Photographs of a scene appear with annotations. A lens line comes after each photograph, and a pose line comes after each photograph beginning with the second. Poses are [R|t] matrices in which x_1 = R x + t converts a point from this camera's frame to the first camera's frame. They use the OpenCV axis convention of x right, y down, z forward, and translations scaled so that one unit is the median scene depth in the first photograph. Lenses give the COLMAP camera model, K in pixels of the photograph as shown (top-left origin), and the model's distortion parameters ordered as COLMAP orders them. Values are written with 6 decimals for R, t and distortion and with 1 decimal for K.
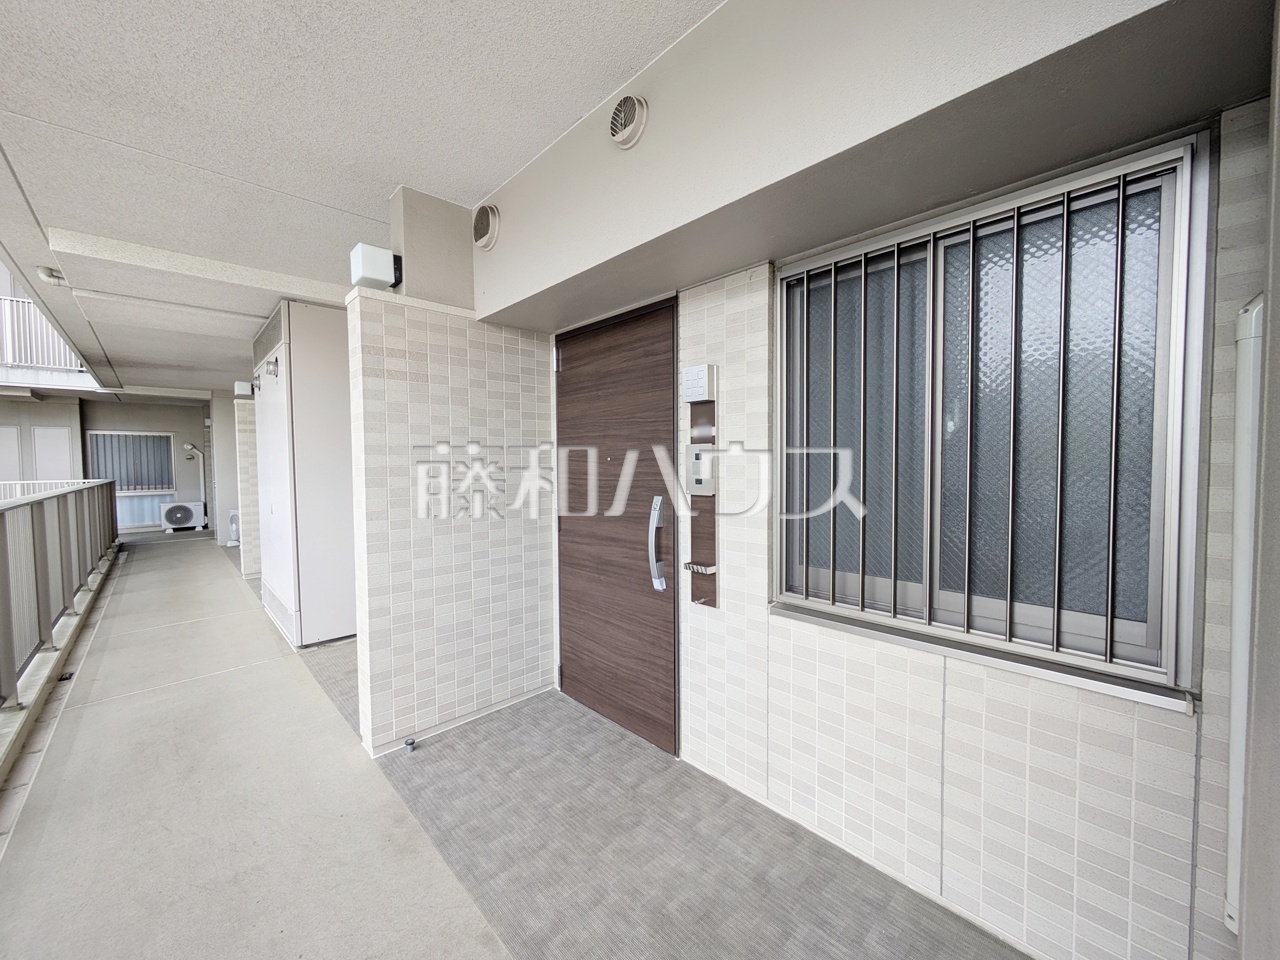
lens RADIAL K [[505.1, 0, 644.5], [0, 505.1, 479.1], [0, 0, 1]] dist [0.003702, 0.000949]
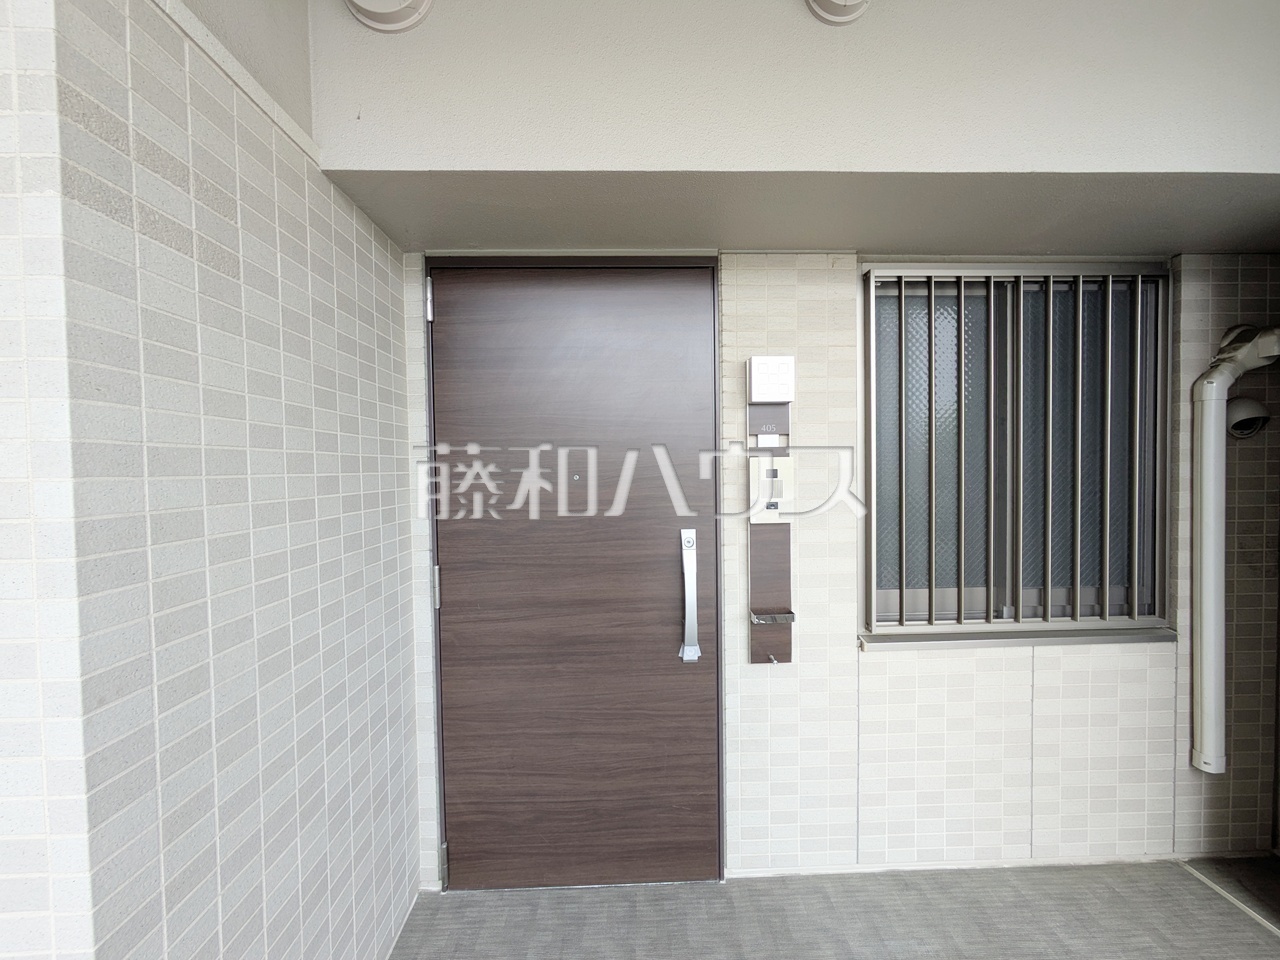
lens RADIAL K [[505.1, 0, 640.4], [0, 505.1, 483.4], [0, 0, 1]] dist [0.003702, 0.000949]
pose [[0.666540, -0.023535, 0.745098, -0.554928], [0.034192, 0.999415, 0.000981, -0.034390], [-0.744685, 0.024823, 0.666954, 0.581266]]
